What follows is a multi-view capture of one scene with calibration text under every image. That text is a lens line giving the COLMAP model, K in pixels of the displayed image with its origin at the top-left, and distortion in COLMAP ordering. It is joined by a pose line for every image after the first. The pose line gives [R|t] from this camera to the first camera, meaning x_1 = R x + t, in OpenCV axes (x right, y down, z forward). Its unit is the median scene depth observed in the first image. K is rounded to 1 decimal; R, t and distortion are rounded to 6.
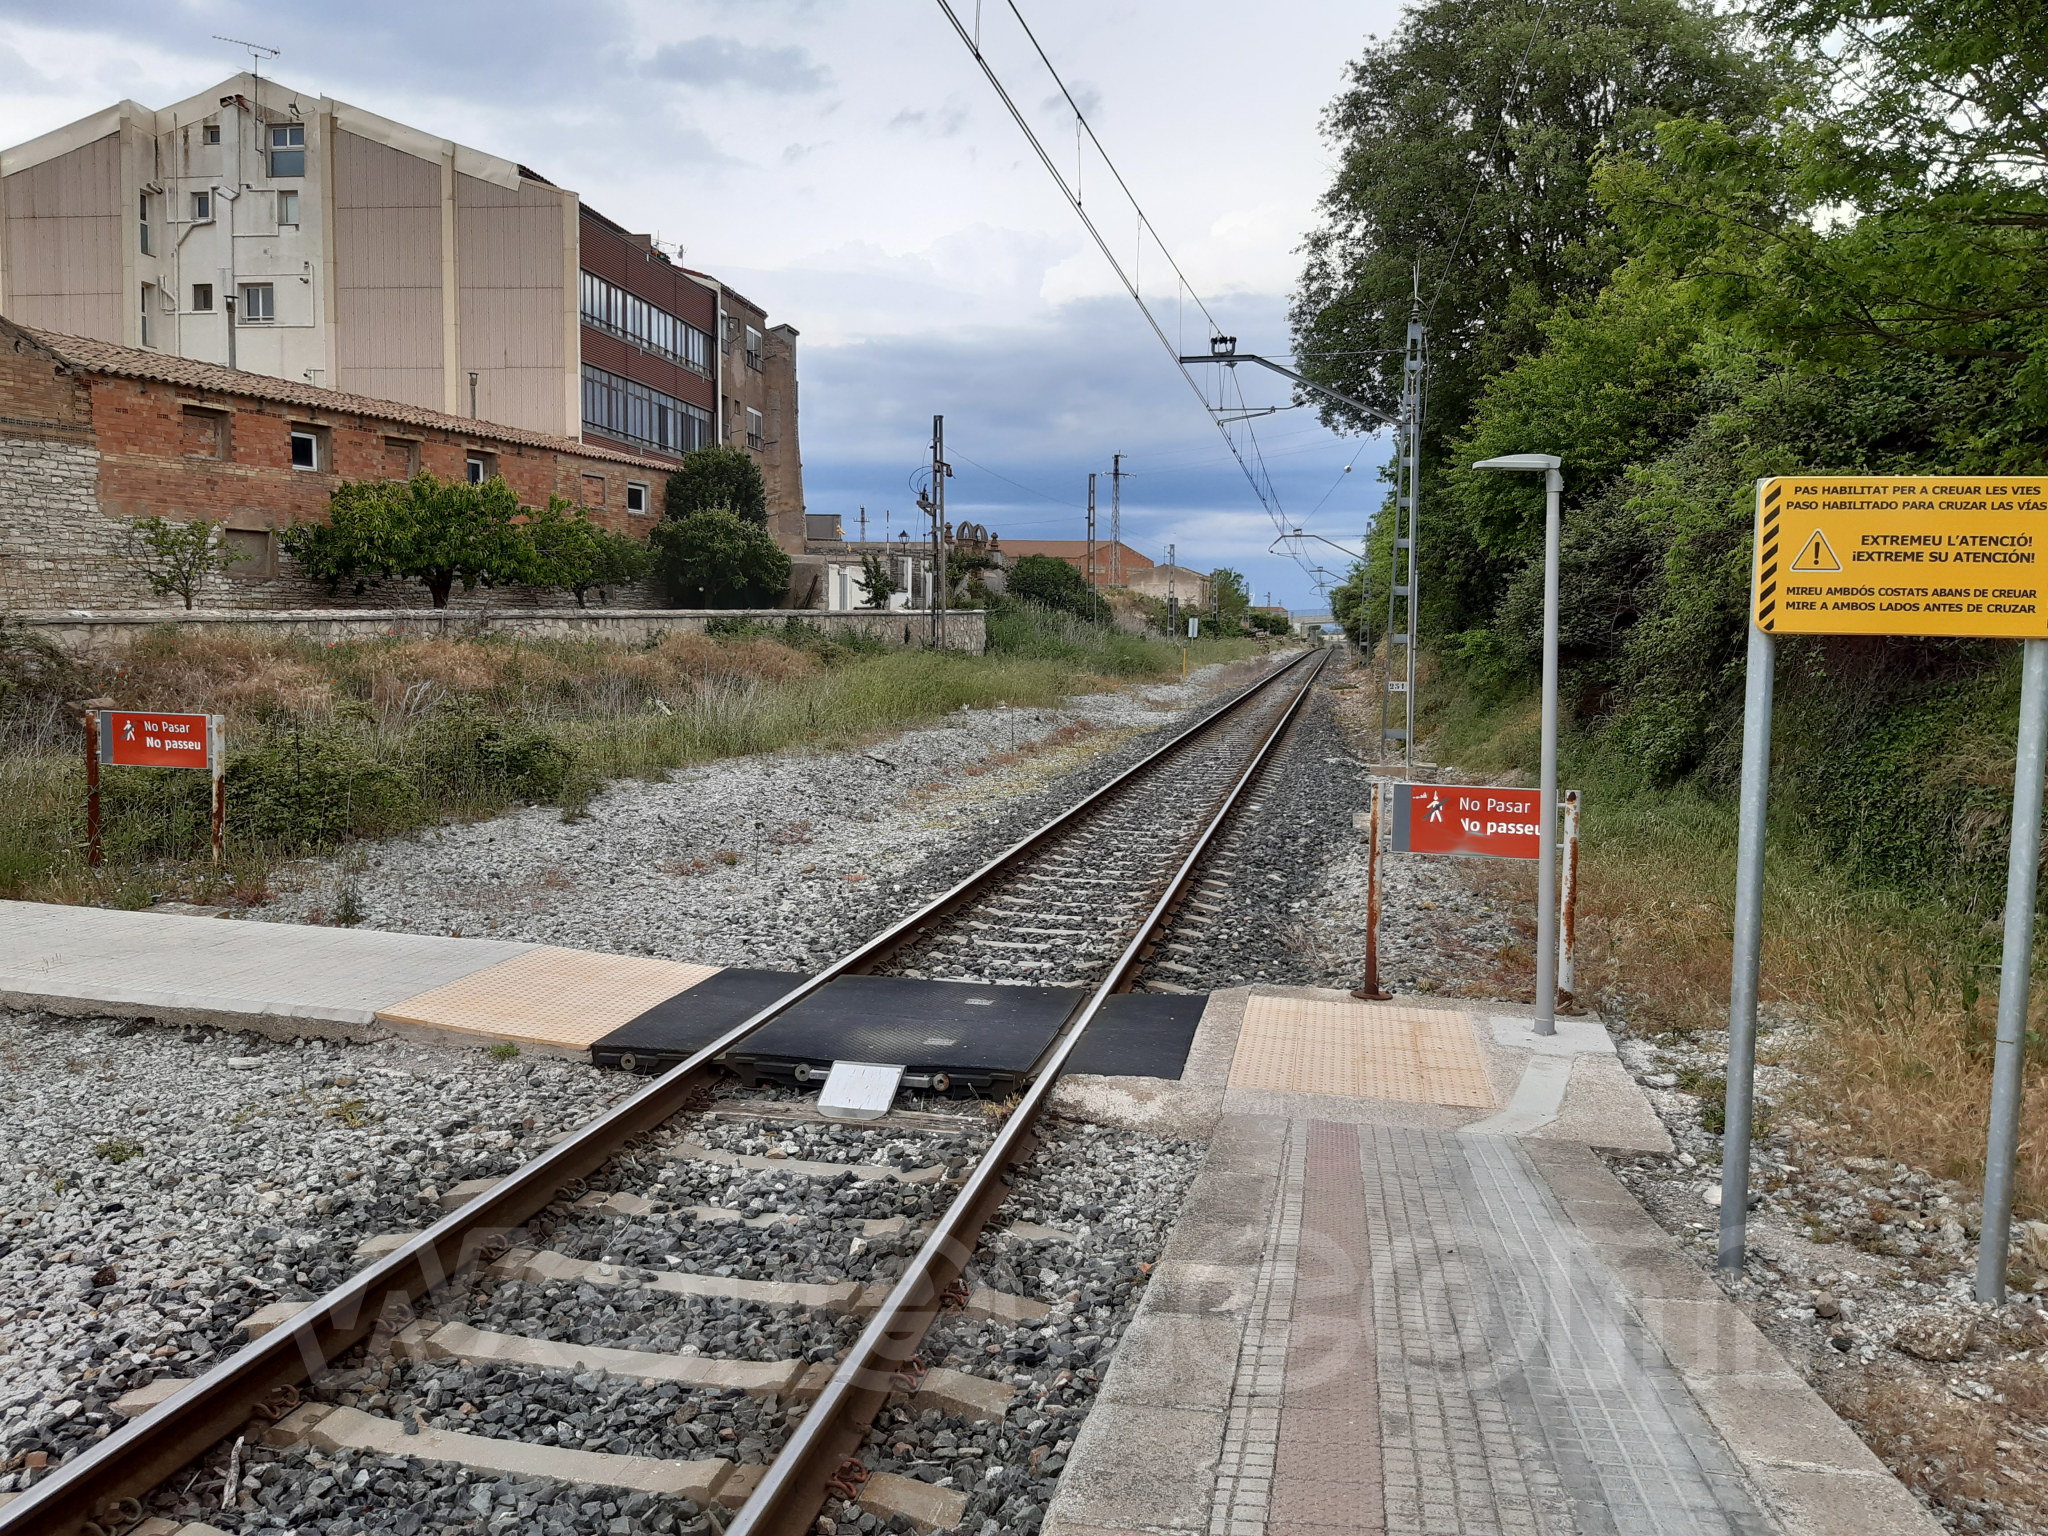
lens RADIAL K [[1576.1, 0, 1040.0], [0, 1576.1, 757.8], [0, 0, 1]] dist [0.093239, -0.164655]
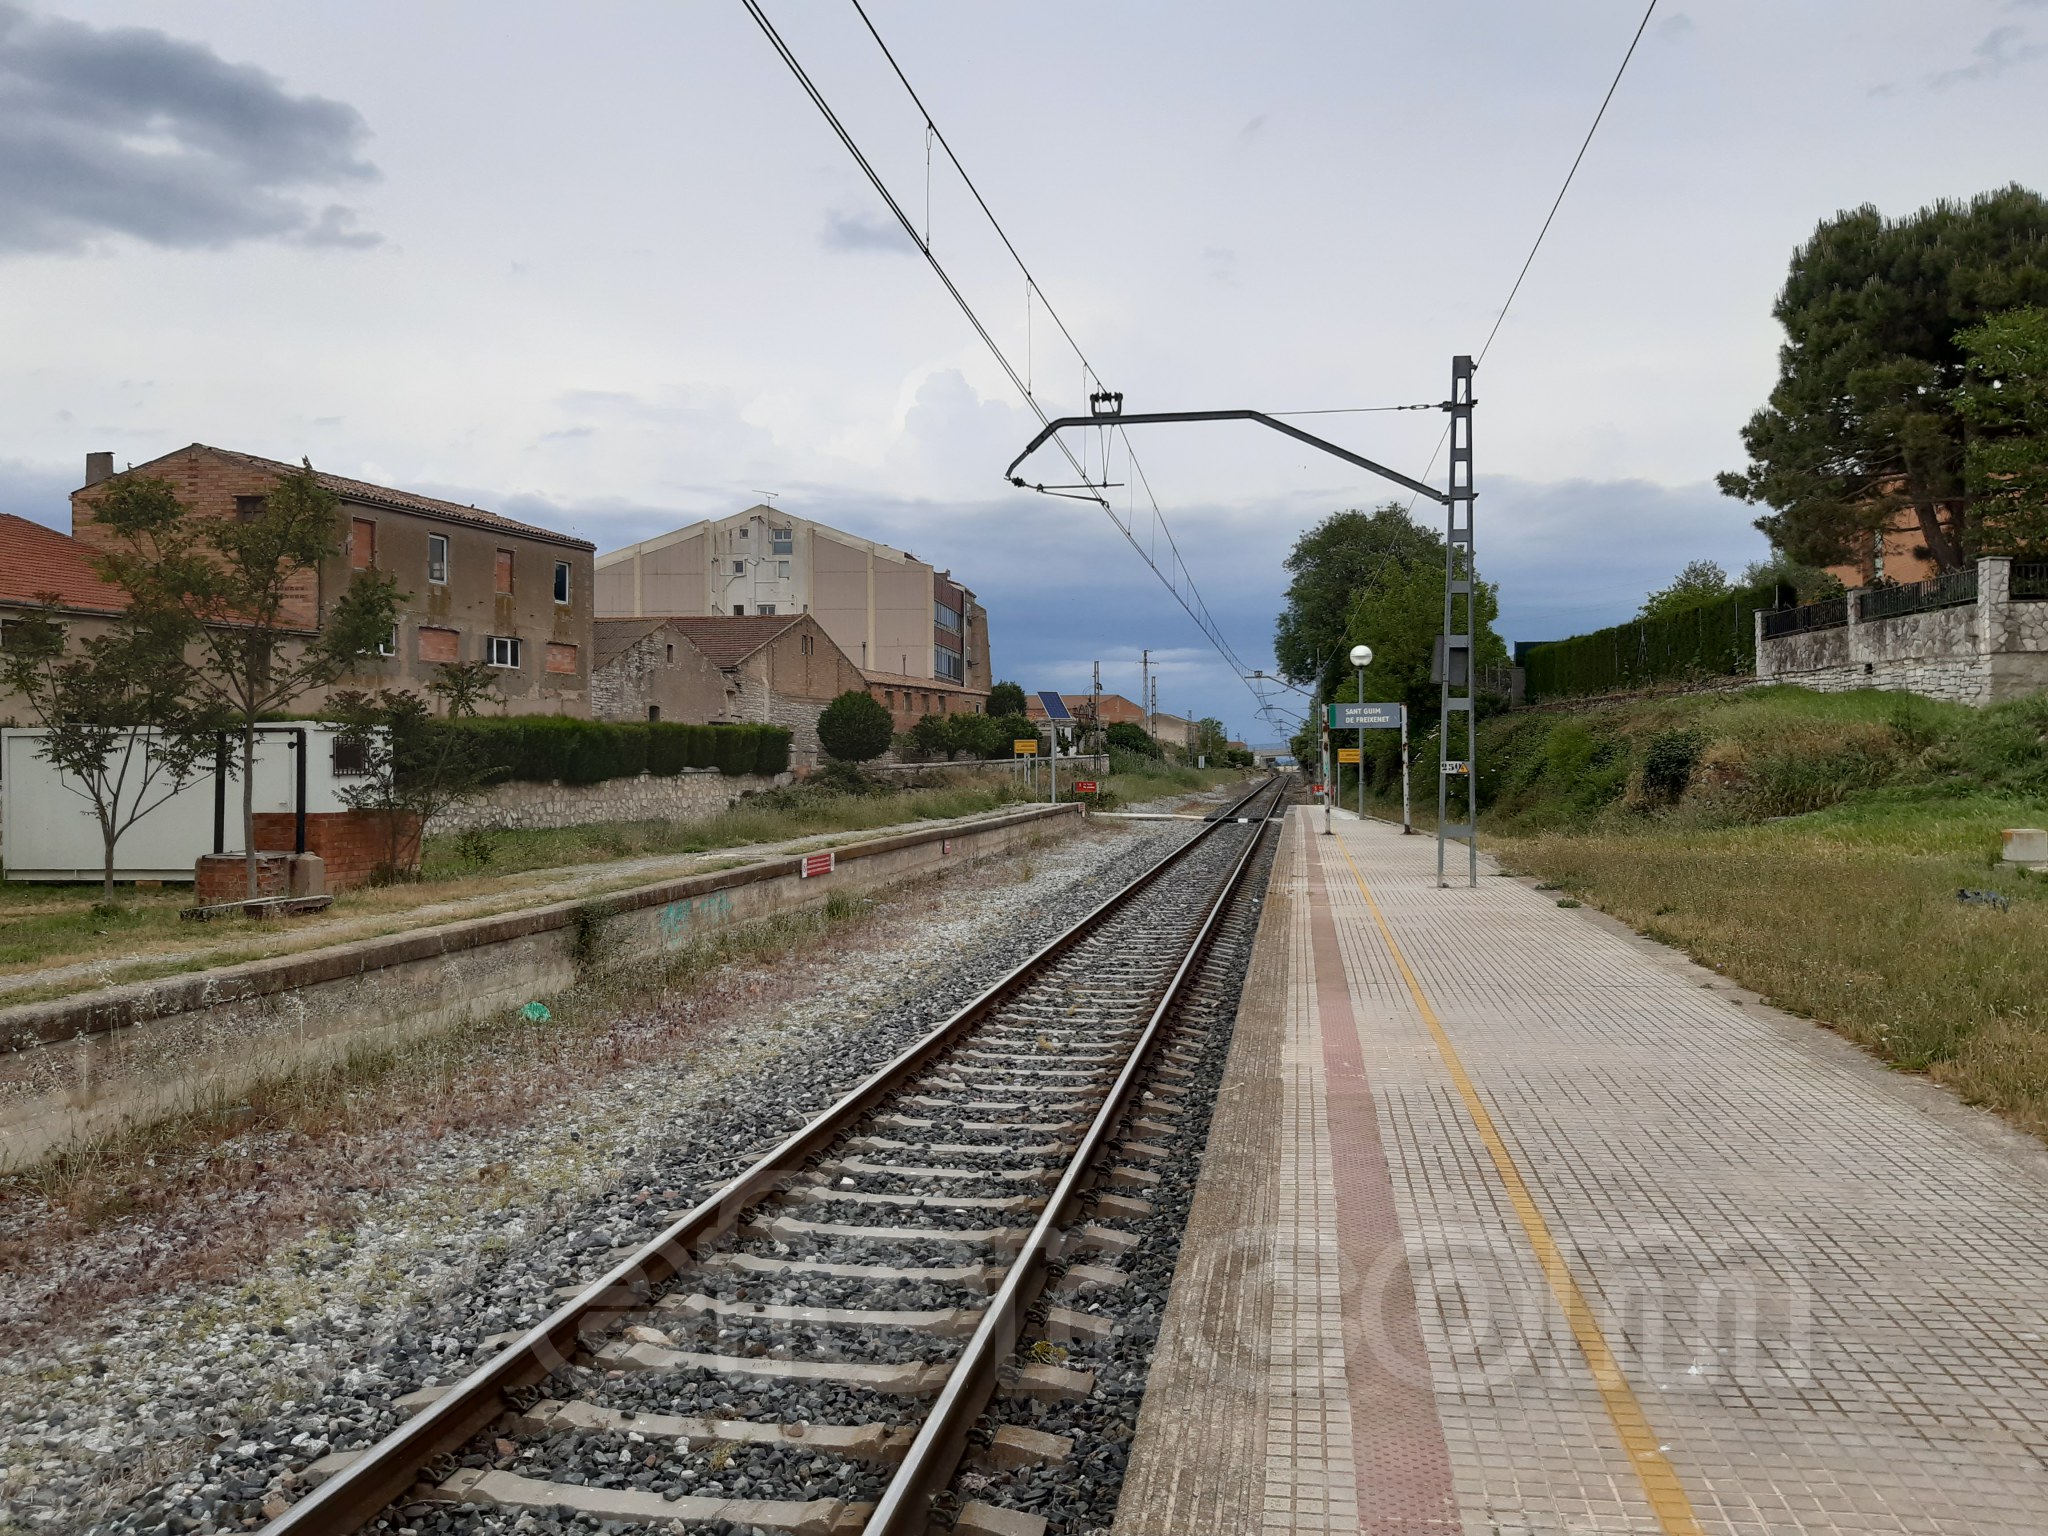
lens RADIAL K [[1545.8, 0, 1071.2], [0, 1545.8, 761.0], [0, 0, 1]] dist [-0.010480, -0.005754]
pose [[0.998832, -0.019750, 0.044099, -0.200580], [0.023375, 0.996254, -0.083262, 0.081837], [-0.042290, 0.084195, 0.995551, -1.030230]]
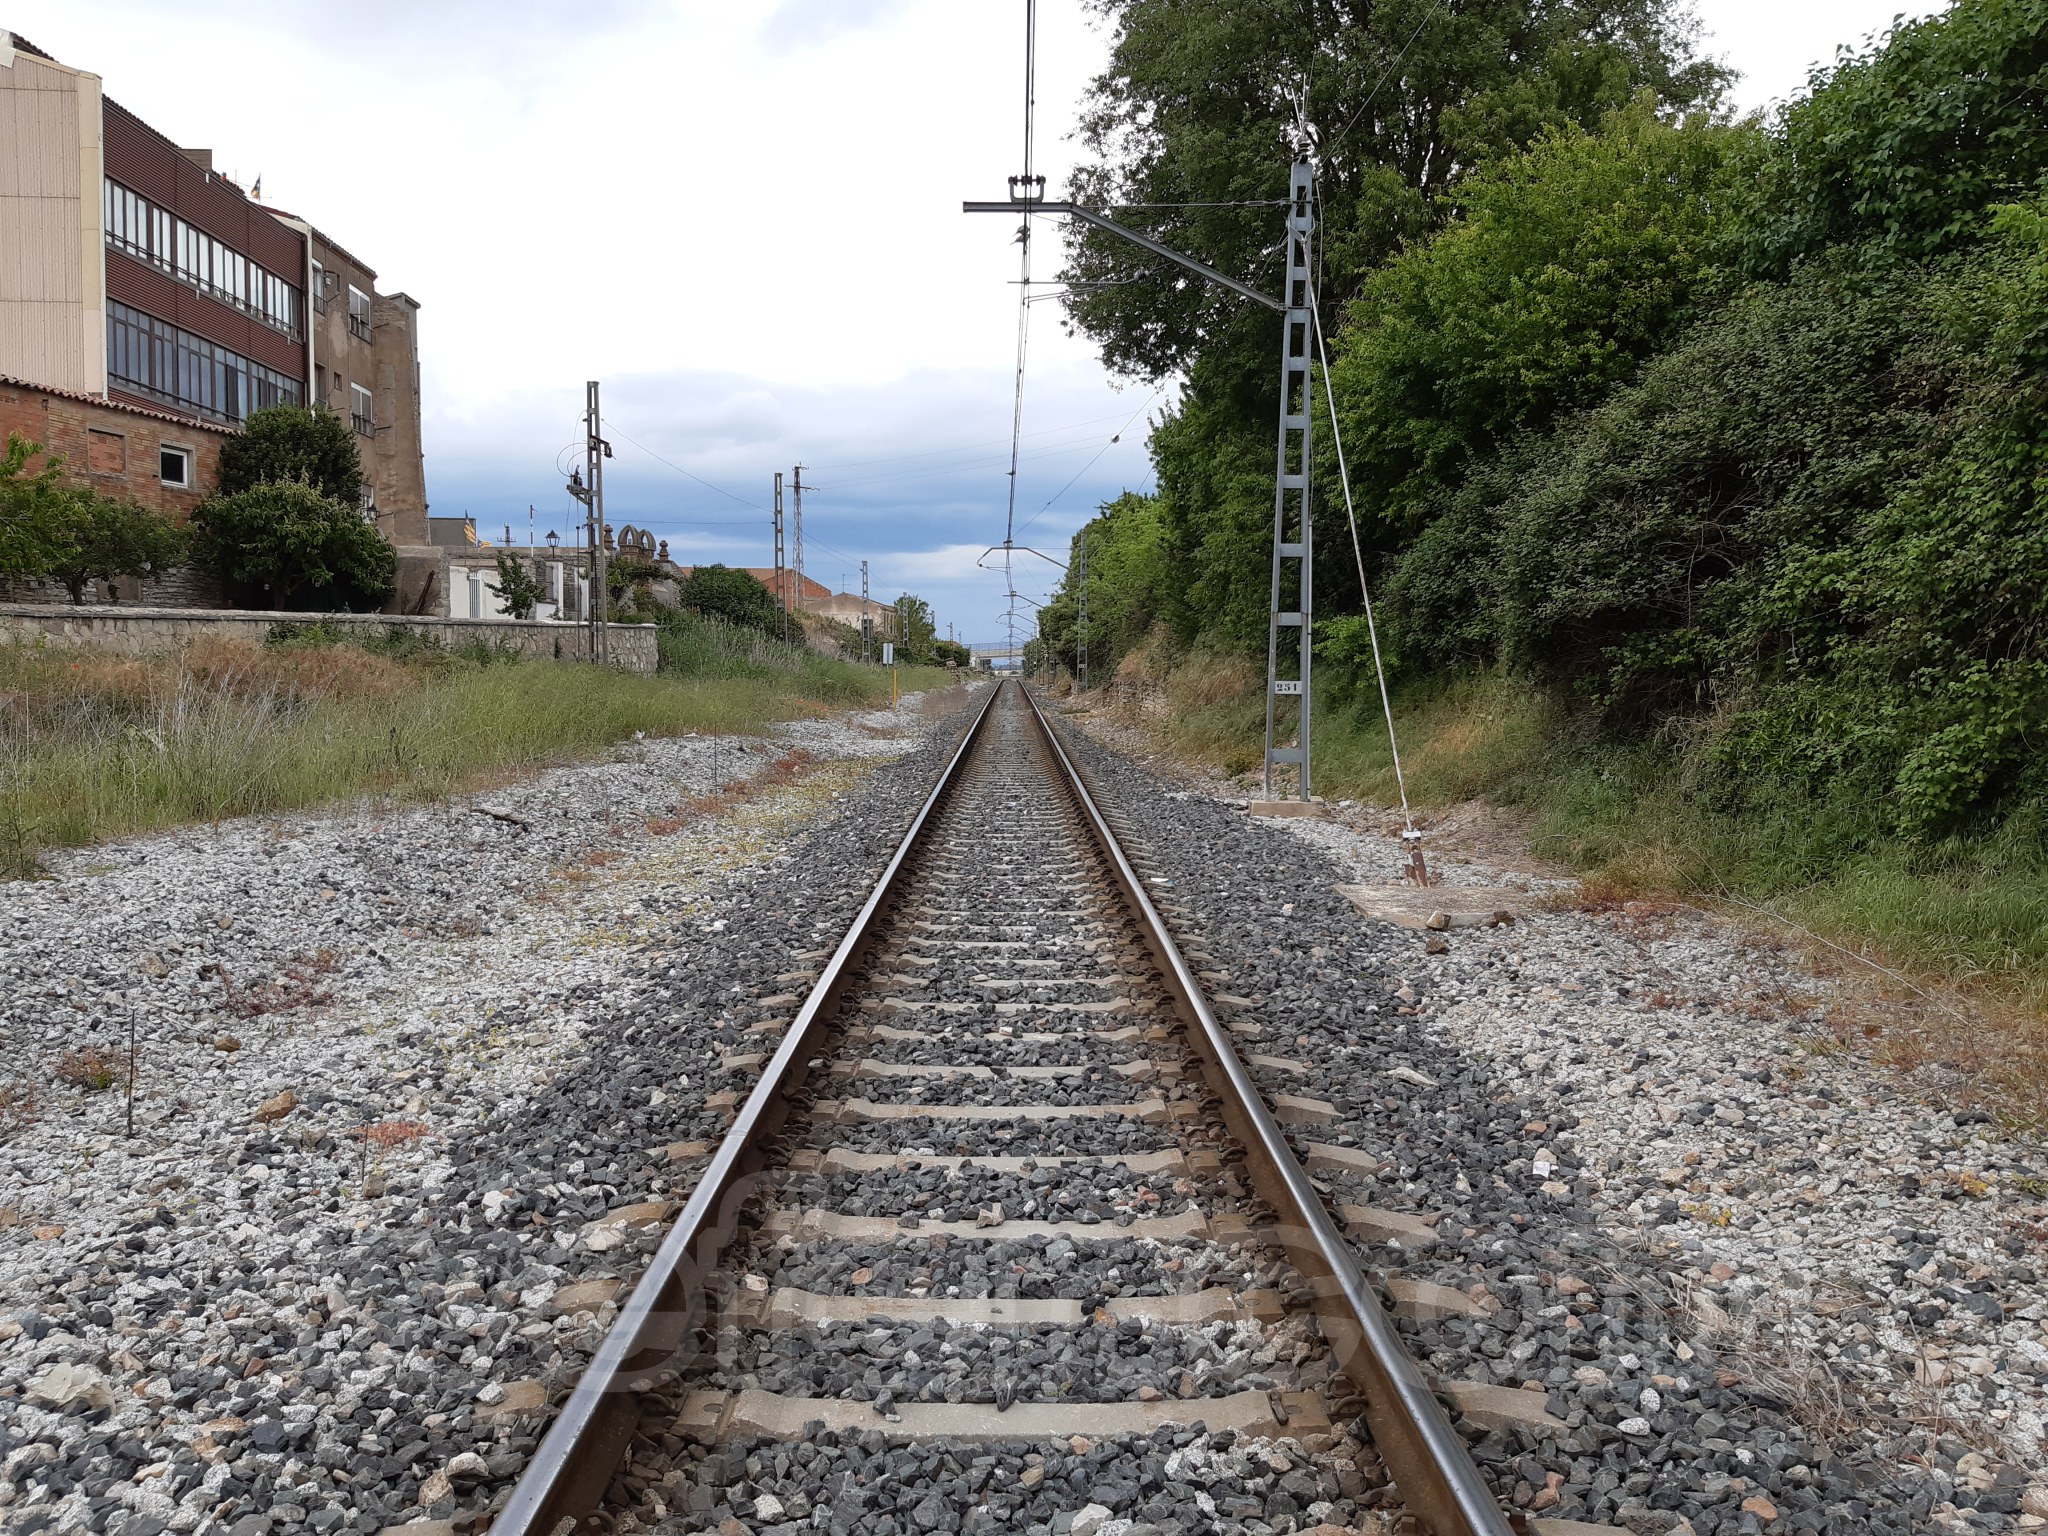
lens RADIAL K [[1588.5, 0, 1045.5], [0, 1588.5, 761.8], [0, 0, 1]] dist [0.047340, -0.108370]
pose [[0.978107, -0.021461, 0.206991, -0.011639], [0.025727, 0.999508, -0.017936, -0.001371], [-0.206504, 0.022868, 0.978178, 0.172377]]
